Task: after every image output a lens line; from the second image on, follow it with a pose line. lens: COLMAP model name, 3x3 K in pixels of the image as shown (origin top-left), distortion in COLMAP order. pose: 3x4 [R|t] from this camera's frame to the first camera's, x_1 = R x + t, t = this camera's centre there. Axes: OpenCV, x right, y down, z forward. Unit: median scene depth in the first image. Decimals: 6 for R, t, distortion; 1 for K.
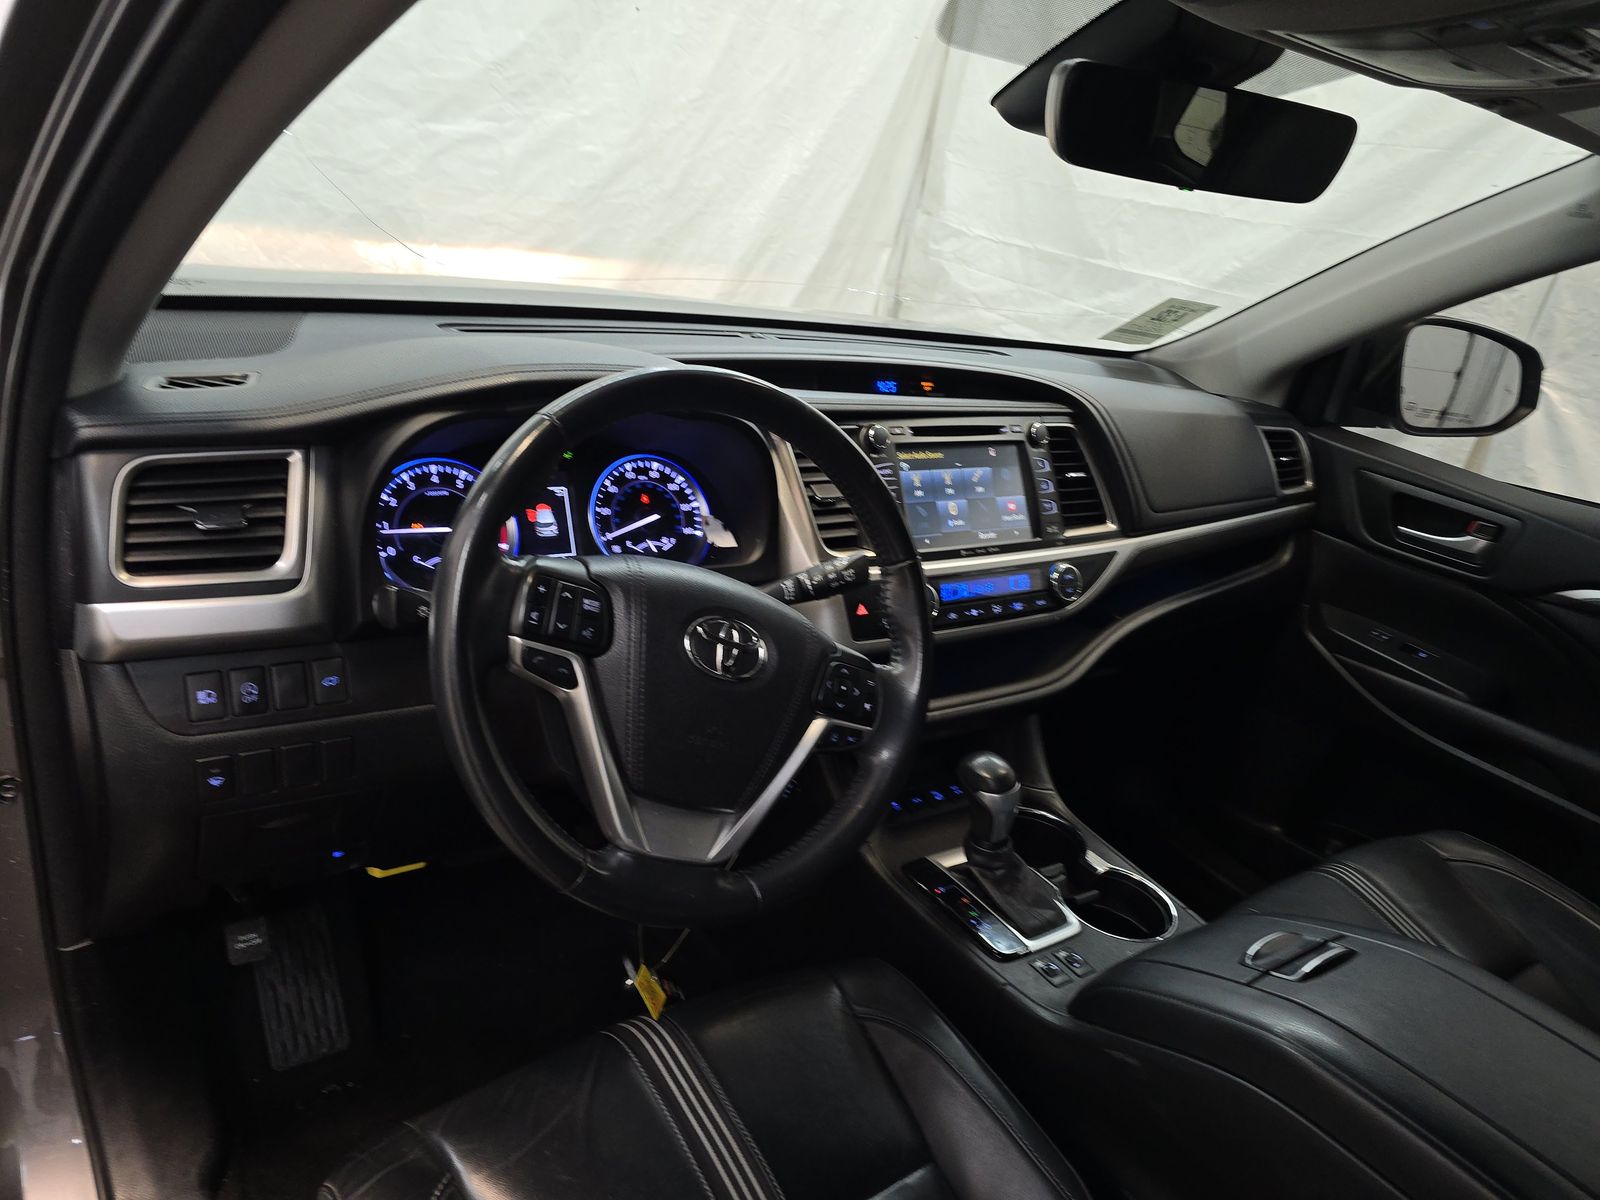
lens RADIAL K [[1086.3, 0, 824.1], [0, 1086.3, 629.5], [0, 0, 1]] dist [0.064366, -0.104738]
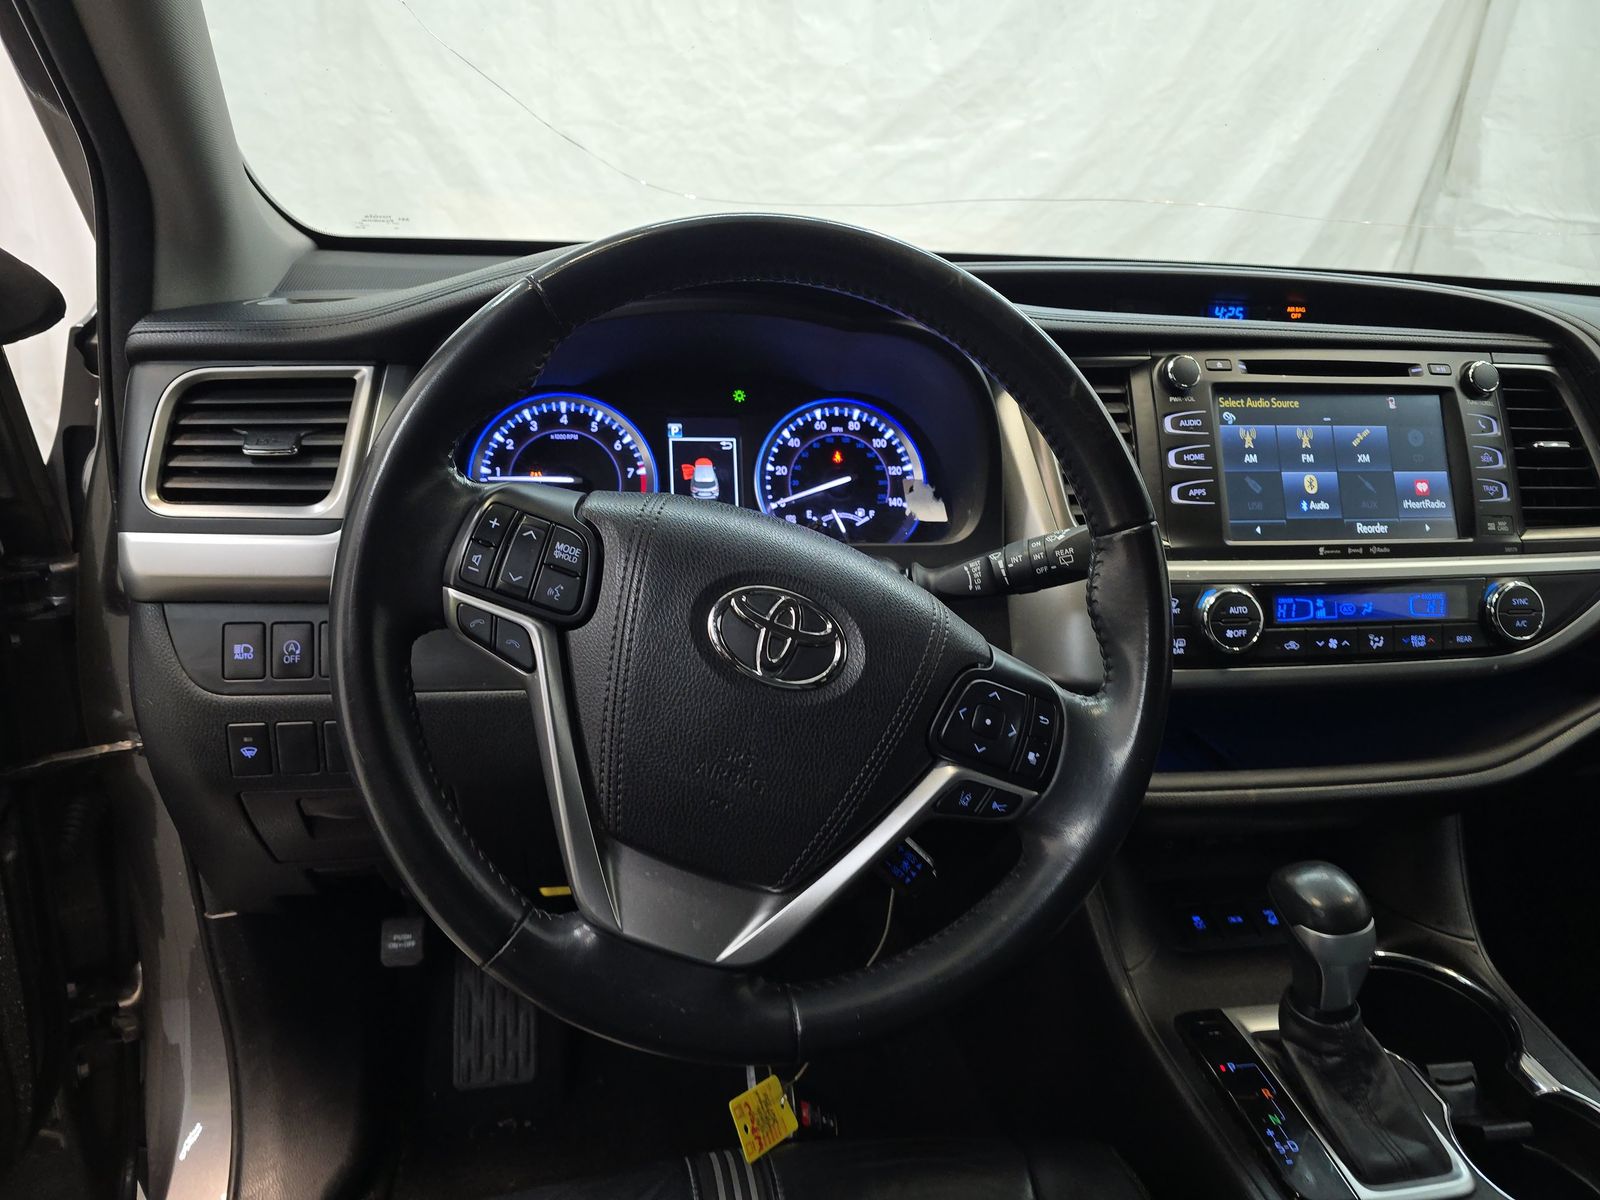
lens RADIAL K [[1086.3, 0, 824.1], [0, 1086.3, 629.5], [0, 0, 1]] dist [0.064366, -0.104738]
pose [[0.901070, 0.067133, -0.428447, 0.153460], [-0.086331, 0.995940, -0.025510, 0.019532], [0.424995, 0.059974, 0.903207, 0.303786]]
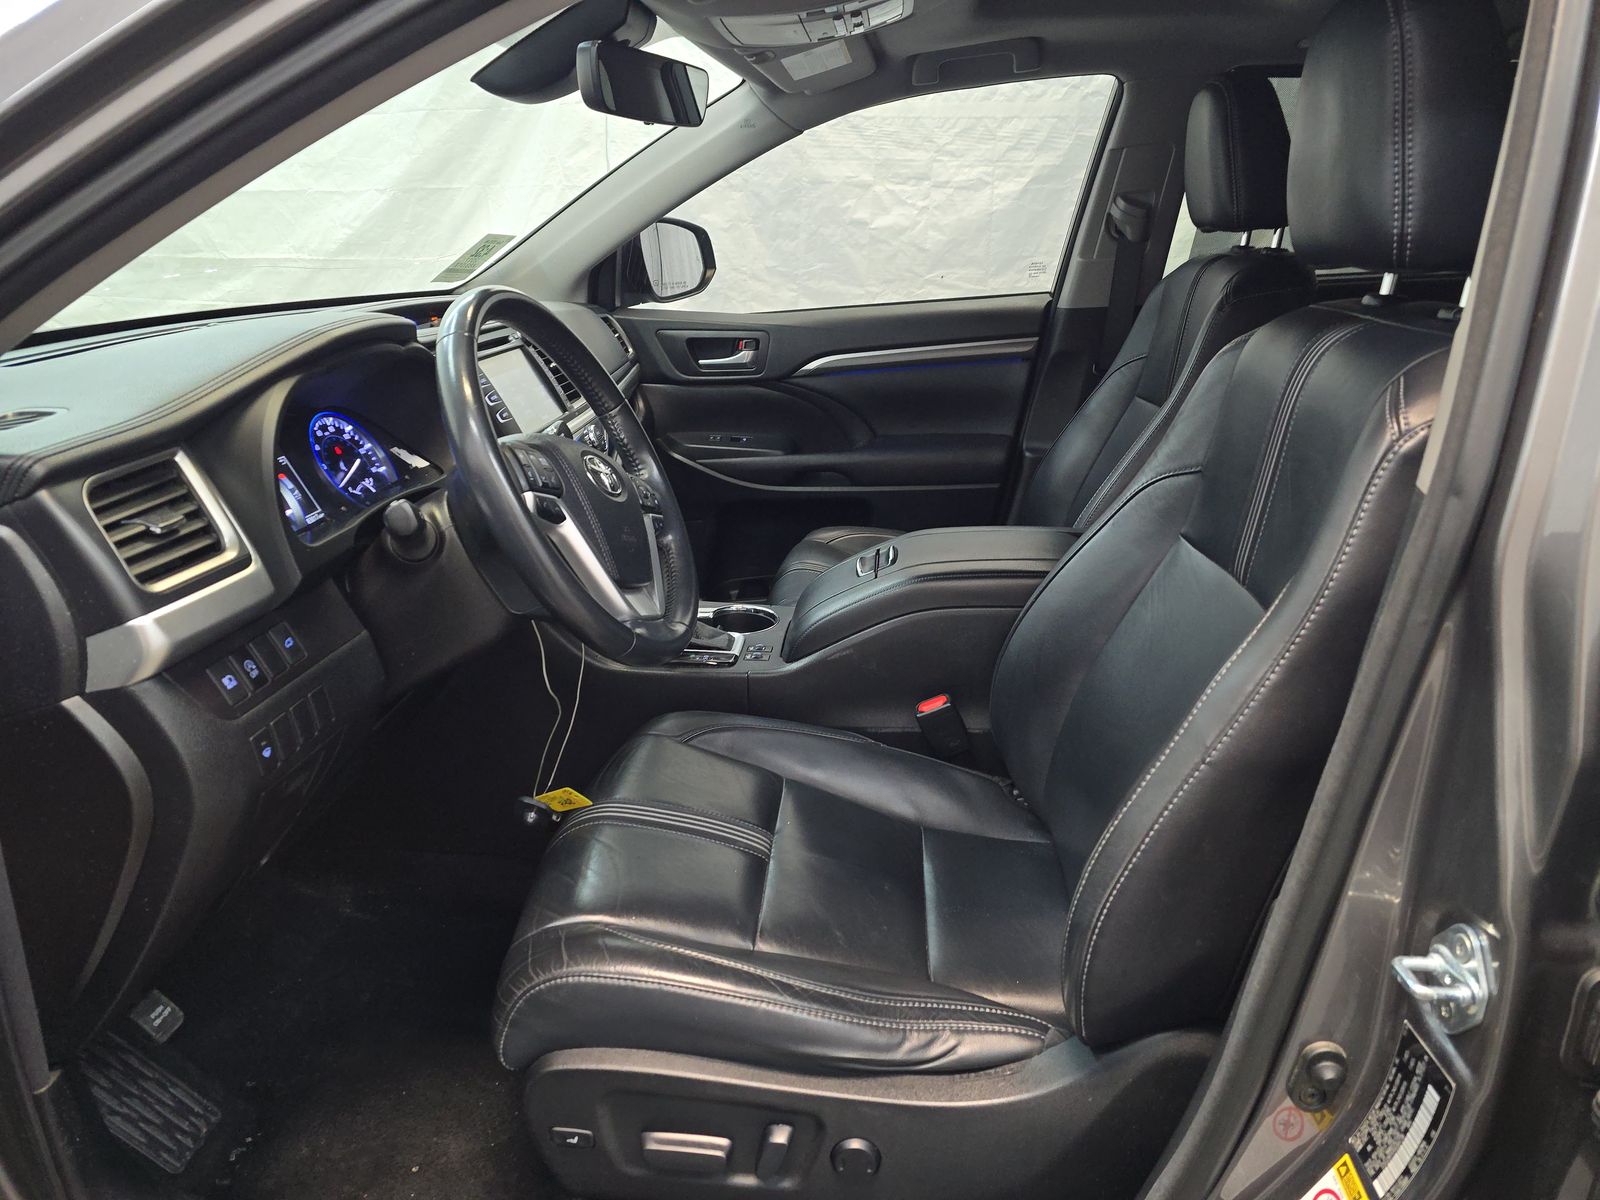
lens RADIAL K [[1066.4, 0, 800.0], [0, 1066.4, 600.0], [0, 0, 1]] dist [0.051332, -0.042910]
pose [[0.634159, -0.392067, 0.666427, -0.632423], [0.393737, 0.905532, 0.158062, 0.030335], [-0.665442, 0.162160, 0.728623, -0.093602]]
